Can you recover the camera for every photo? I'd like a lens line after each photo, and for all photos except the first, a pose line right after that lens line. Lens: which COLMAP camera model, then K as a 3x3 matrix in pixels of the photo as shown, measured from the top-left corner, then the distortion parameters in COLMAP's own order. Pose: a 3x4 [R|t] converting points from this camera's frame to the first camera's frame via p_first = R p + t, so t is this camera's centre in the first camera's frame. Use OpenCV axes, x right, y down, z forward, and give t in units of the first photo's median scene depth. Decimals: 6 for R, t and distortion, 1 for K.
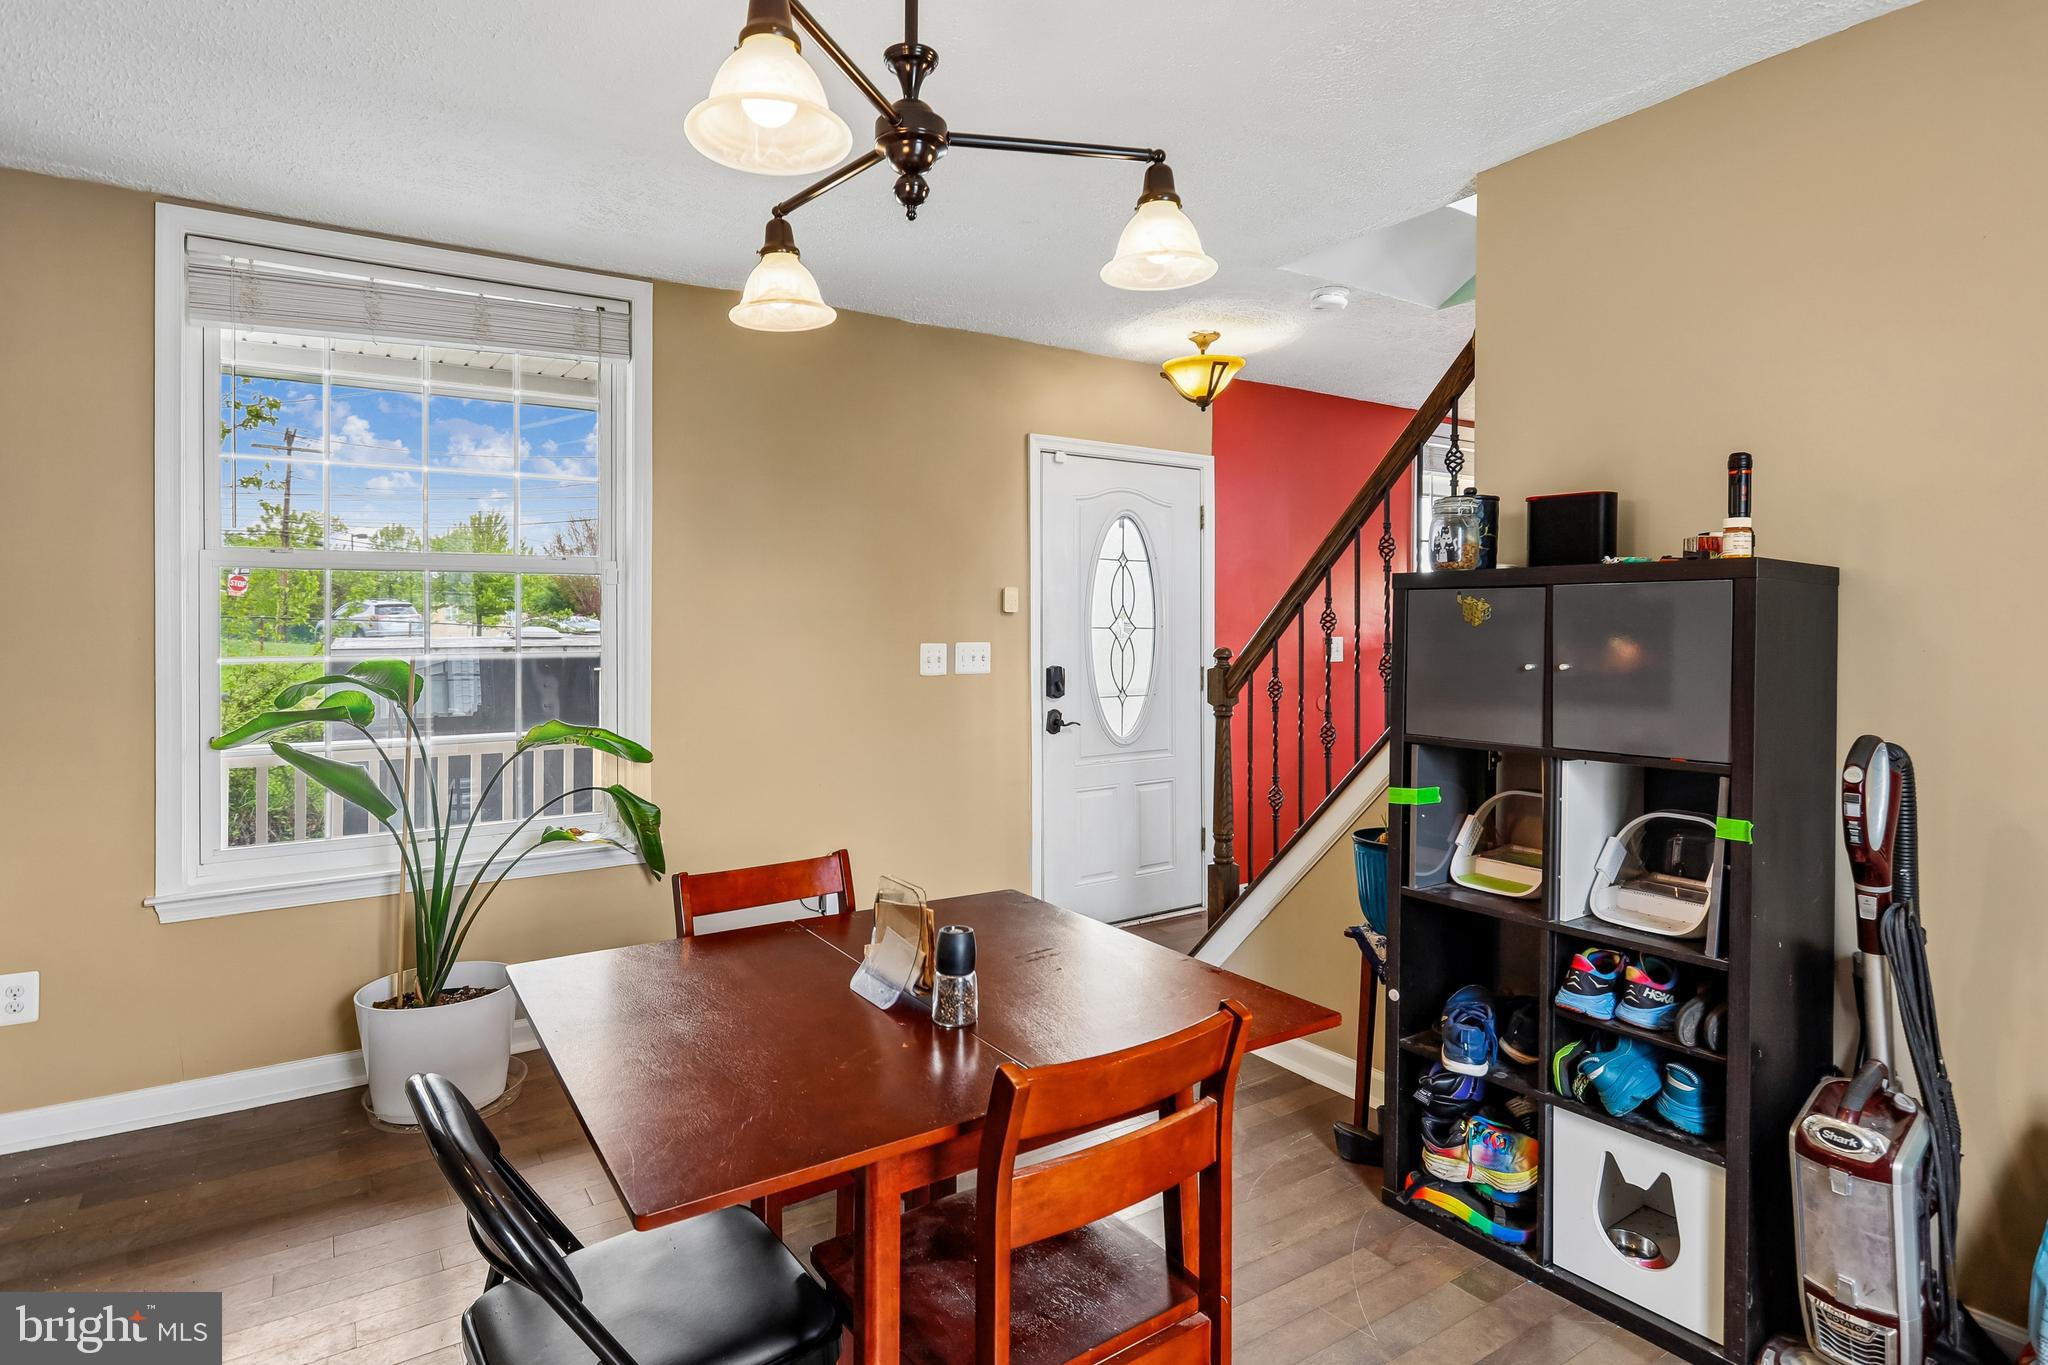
lens RADIAL K [[1113.6, 0, 1015.7], [0, 1113.6, 624.4], [0, 0, 1]] dist [0.001404, 0.000419]
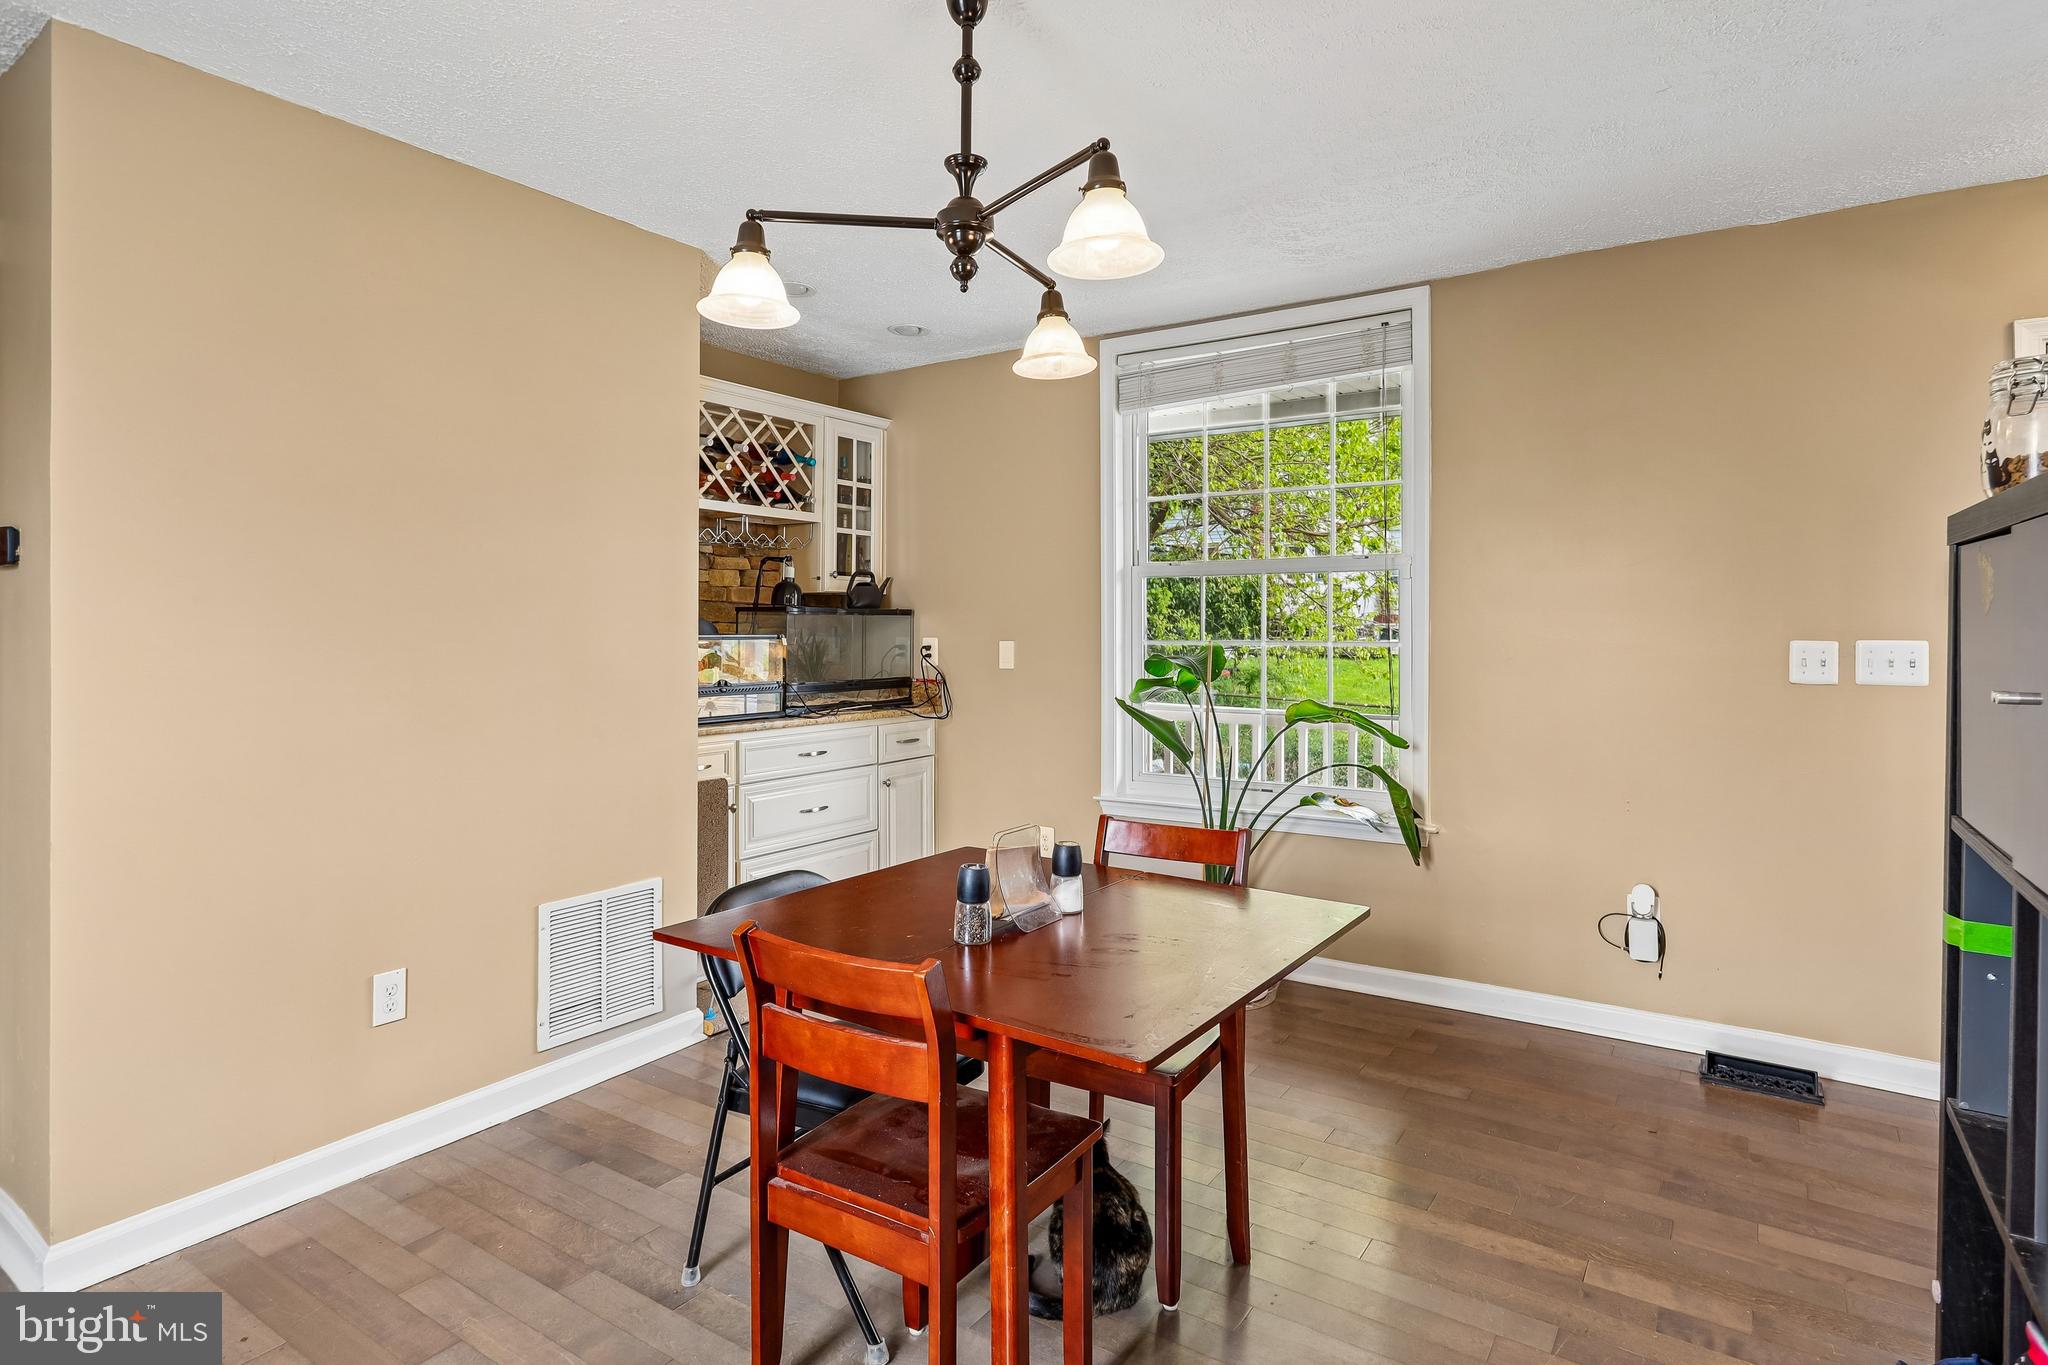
lens RADIAL K [[1113.6, 0, 1015.7], [0, 1113.6, 624.4], [0, 0, 1]] dist [0.001404, 0.000419]
pose [[0.375732, 0.002849, -0.926724, 0.567607], [0.001239, 0.999993, 0.003577, 0.003592], [0.926727, -0.002492, 0.375726, 0.303429]]
